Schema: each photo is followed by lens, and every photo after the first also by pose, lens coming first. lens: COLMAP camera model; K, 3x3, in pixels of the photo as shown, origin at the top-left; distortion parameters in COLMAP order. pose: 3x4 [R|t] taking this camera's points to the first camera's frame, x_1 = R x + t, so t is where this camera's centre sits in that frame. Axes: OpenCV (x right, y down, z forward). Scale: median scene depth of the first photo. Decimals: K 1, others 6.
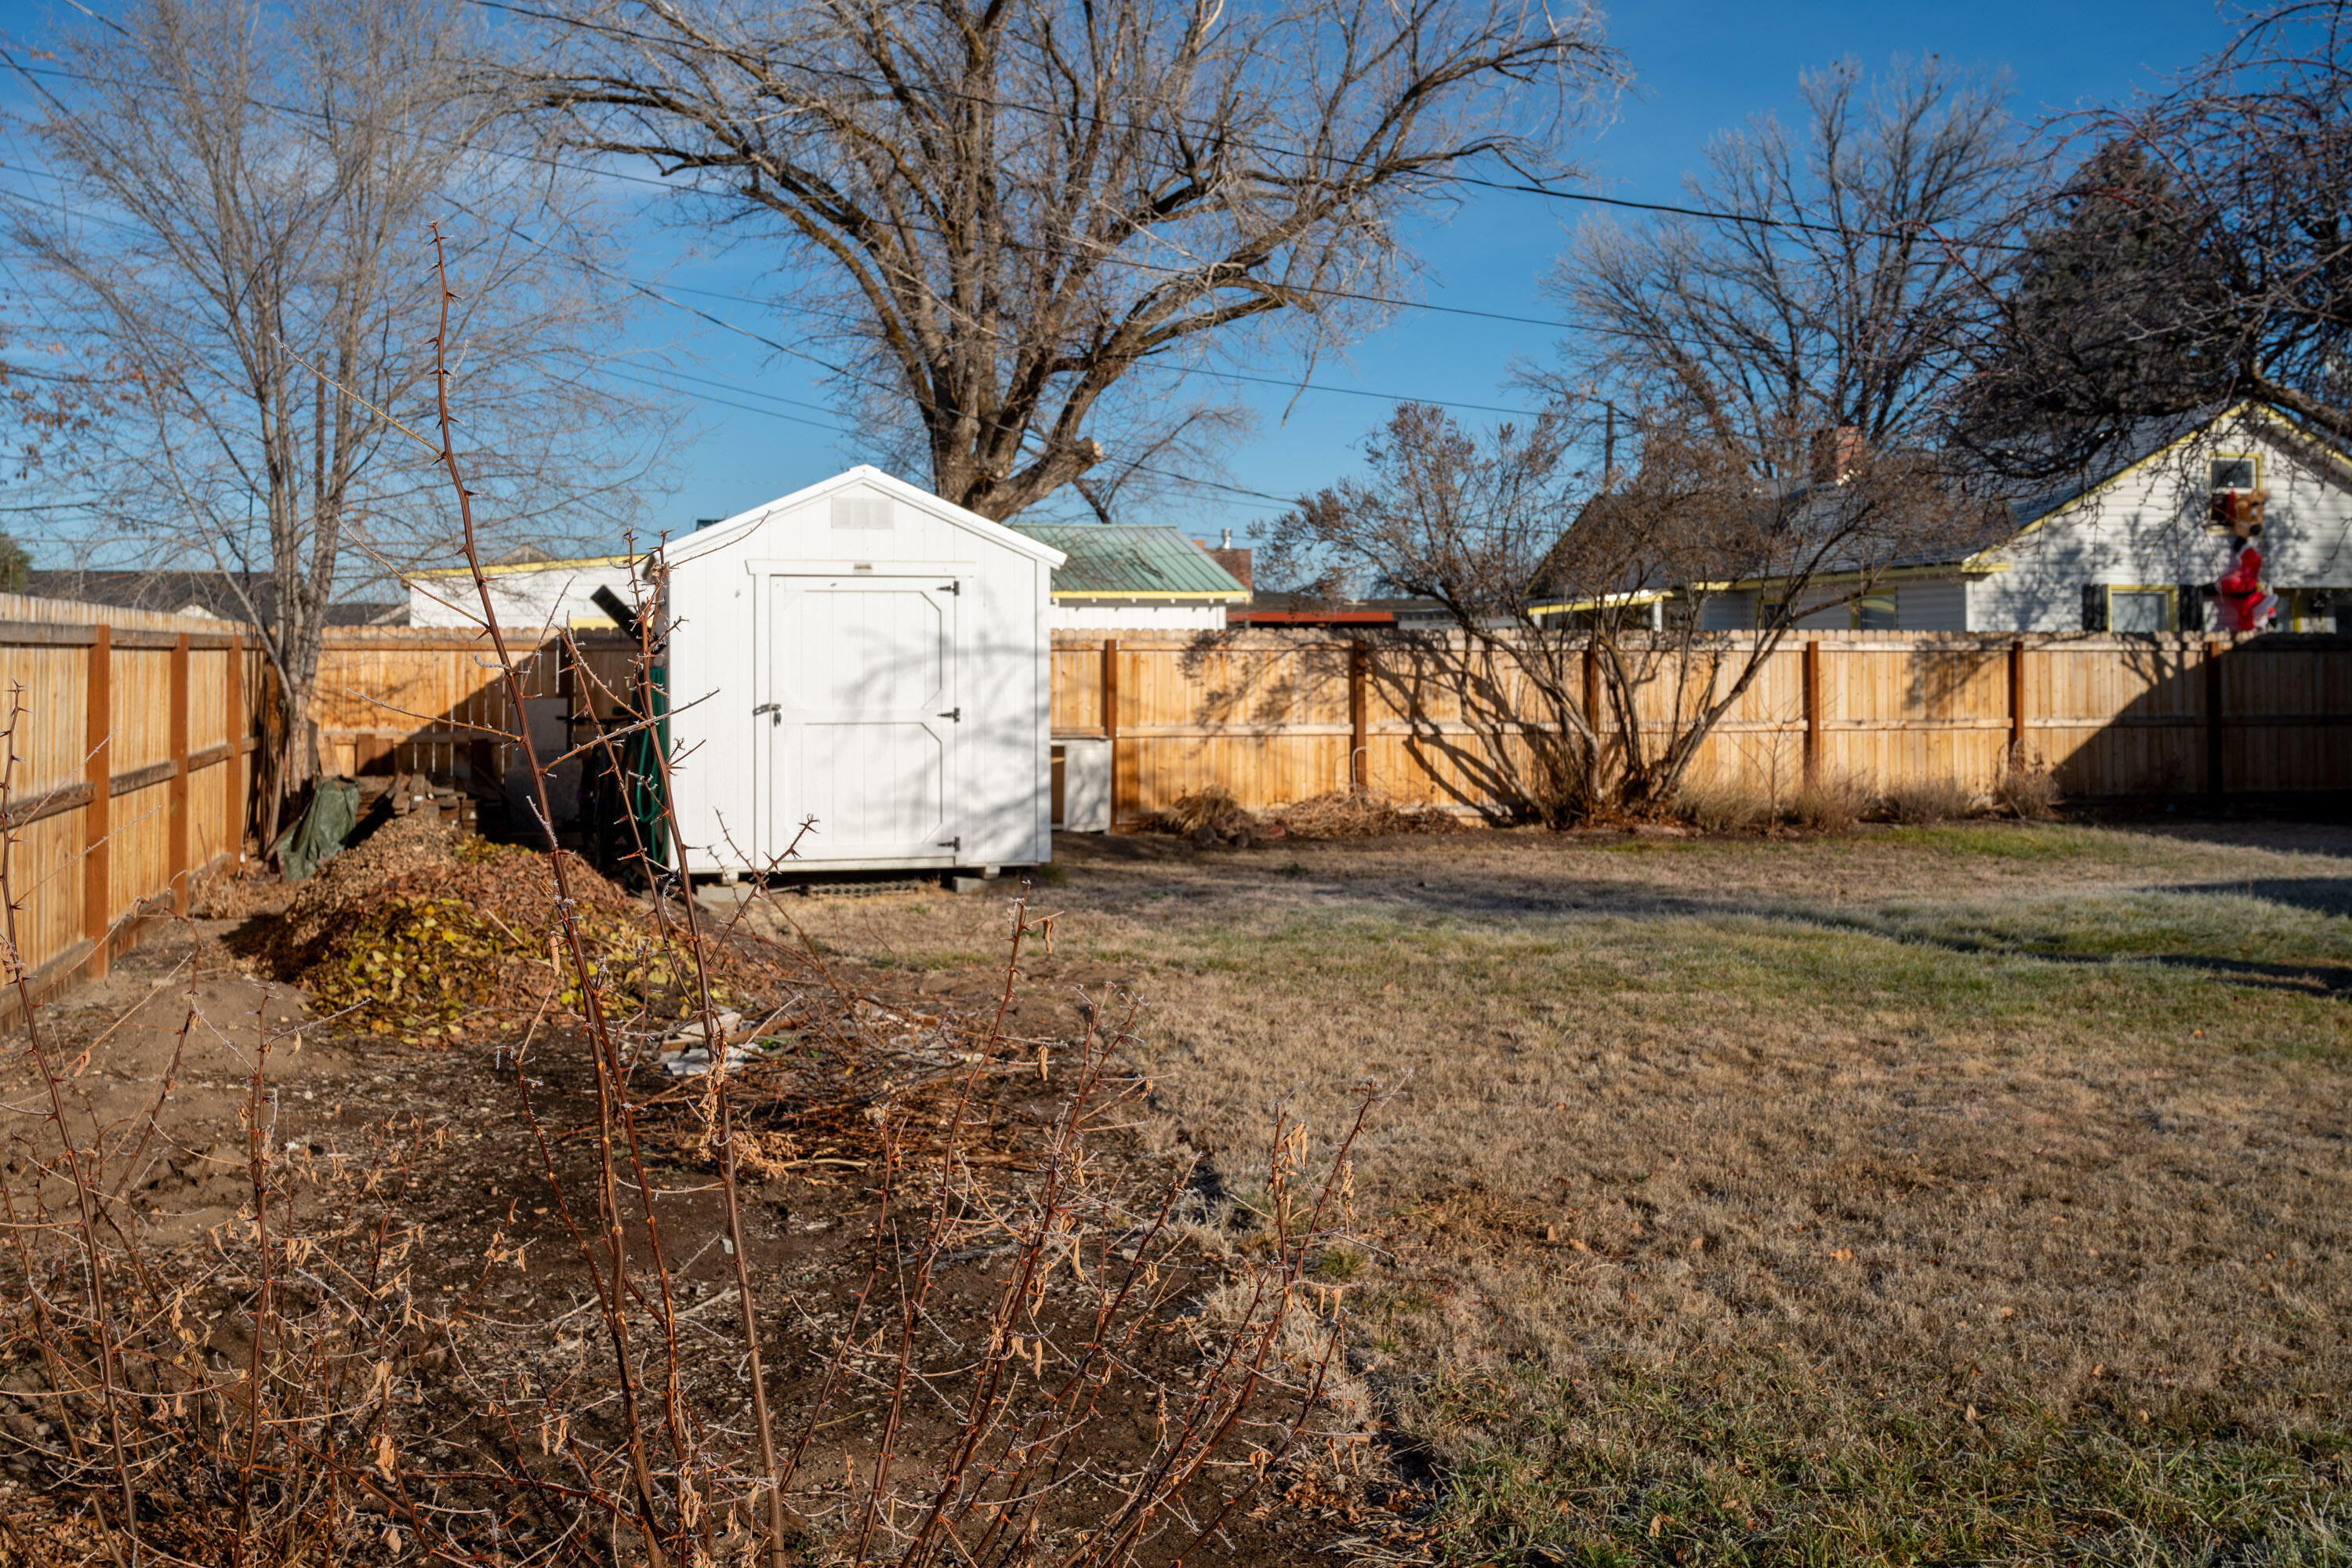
lens RADIAL K [[2203.2, 0, 1195.3], [0, 2203.2, 632.7], [0, 0, 1]] dist [0.001178, 0.000000]
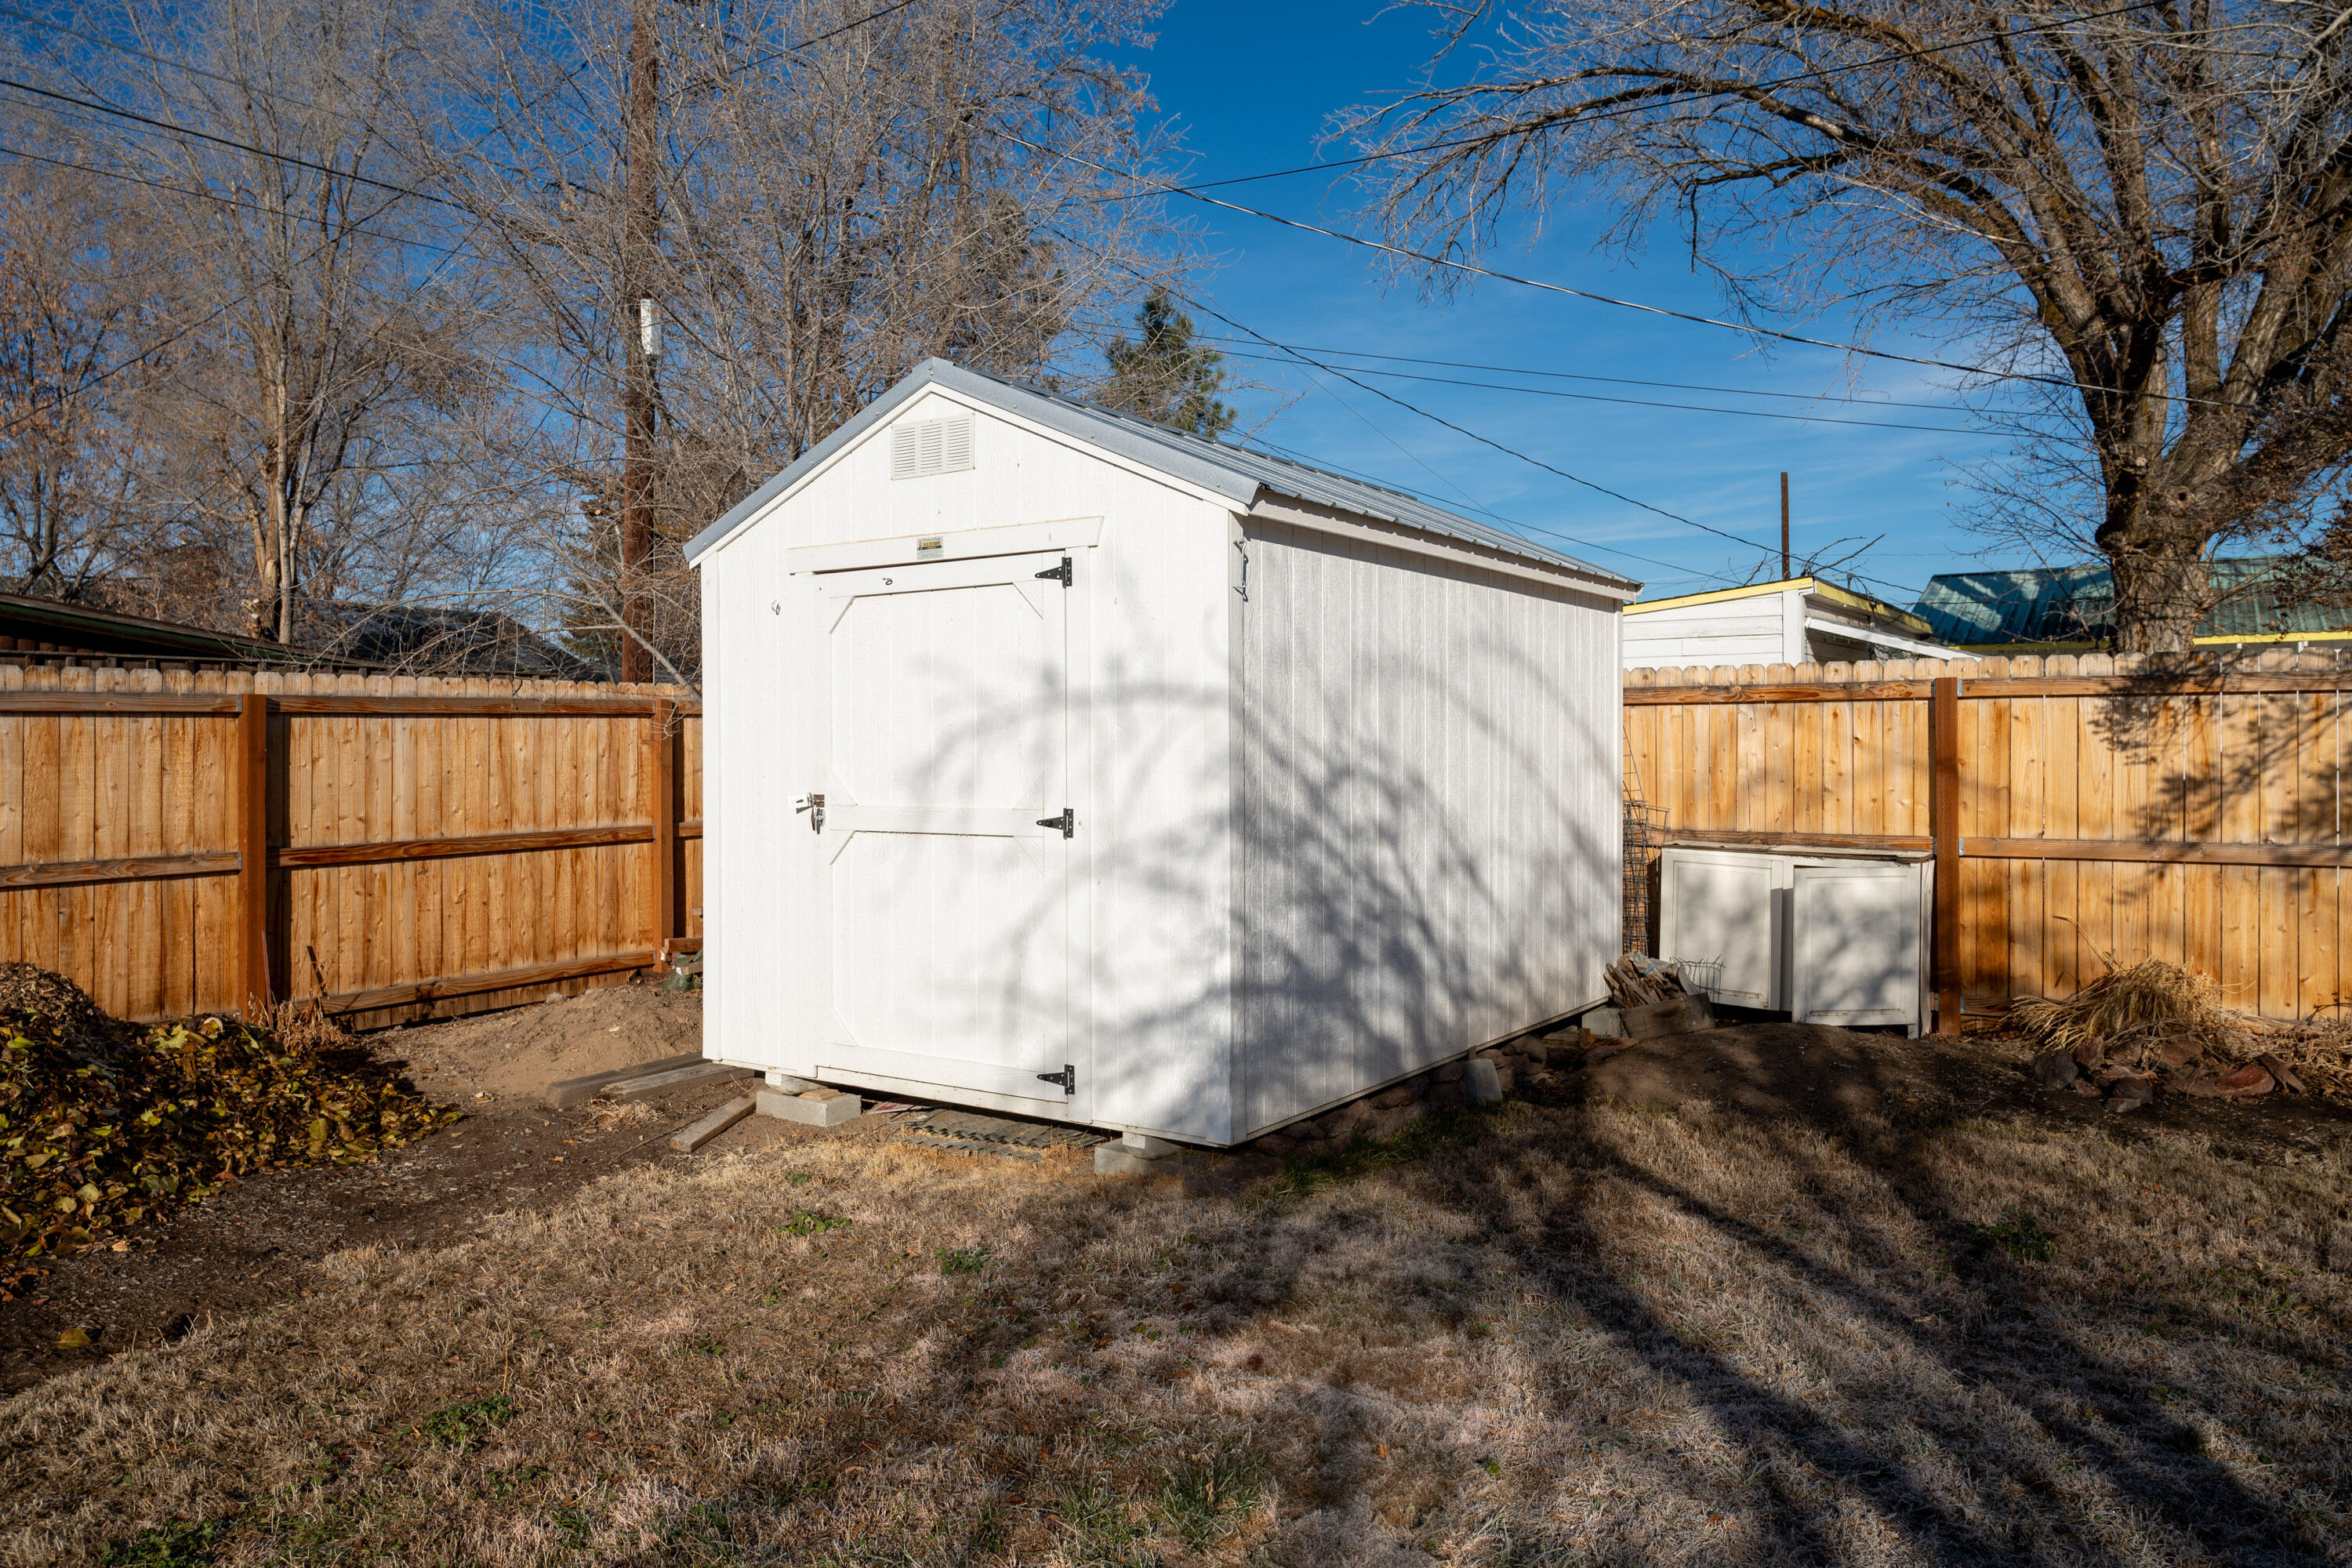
lens RADIAL K [[1582.2, 0, 1178.6], [0, 1582.2, 772.7], [0, 0, 1]] dist [-0.003974, -0.001255]
pose [[0.654003, 0.011411, -0.756406, 0.134280], [0.018057, 0.999366, 0.030689, 0.010857], [0.756276, -0.033729, 0.653382, 0.592226]]
